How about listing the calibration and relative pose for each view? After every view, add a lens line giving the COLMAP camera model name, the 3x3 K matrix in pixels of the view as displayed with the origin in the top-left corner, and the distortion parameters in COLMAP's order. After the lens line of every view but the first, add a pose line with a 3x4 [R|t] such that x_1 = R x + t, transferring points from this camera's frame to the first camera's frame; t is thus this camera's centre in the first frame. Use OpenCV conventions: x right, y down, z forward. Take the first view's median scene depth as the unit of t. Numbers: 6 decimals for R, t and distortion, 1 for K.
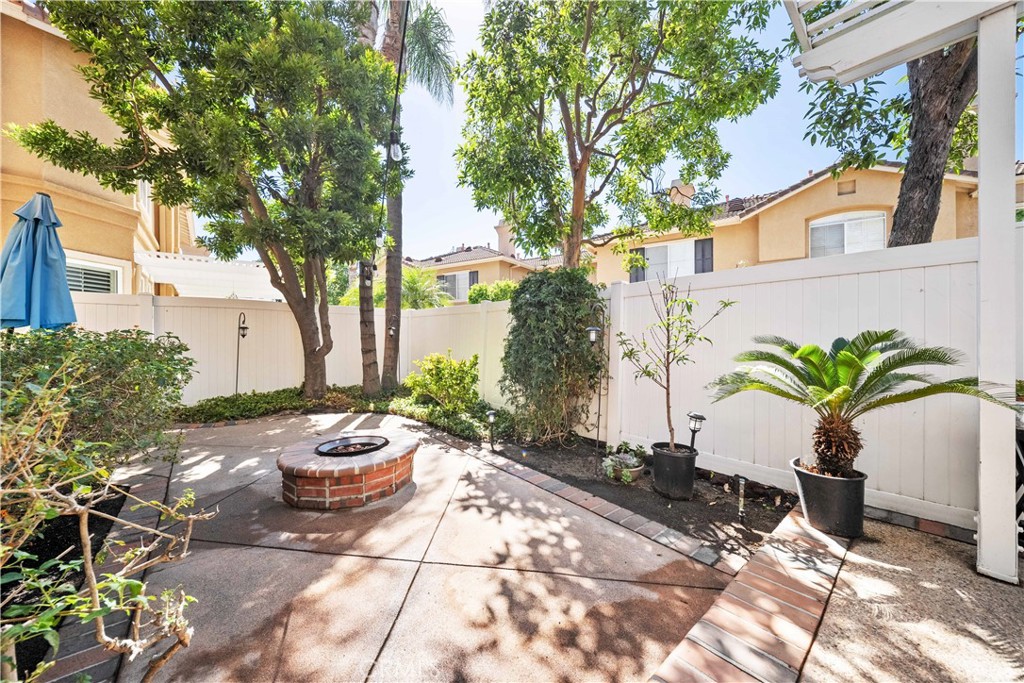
lens RADIAL K [[362.9, 0, 502.1], [0, 362.9, 350.2], [0, 0, 1]] dist [-0.000778, -0.003094]
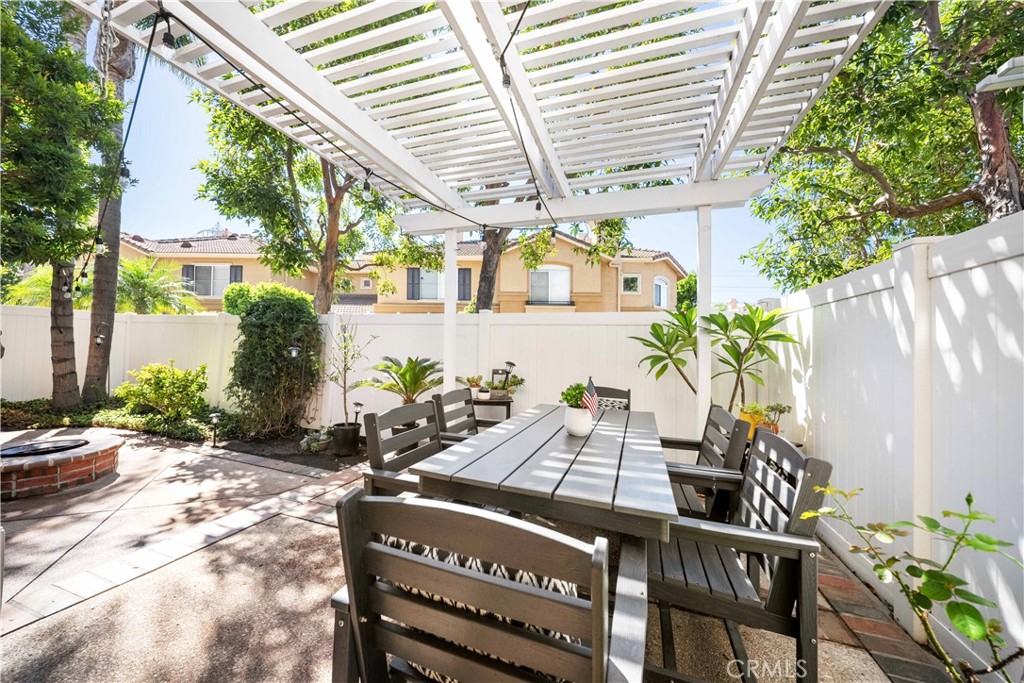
lens RADIAL K [[362.9, 0, 498.9], [0, 362.9, 348.4], [0, 0, 1]] dist [-0.000778, -0.003094]
pose [[0.858008, 0.022440, 0.513146, 0.145223], [-0.009864, 0.999581, -0.027219, -0.019247], [-0.513542, 0.018292, 0.857869, -0.464655]]
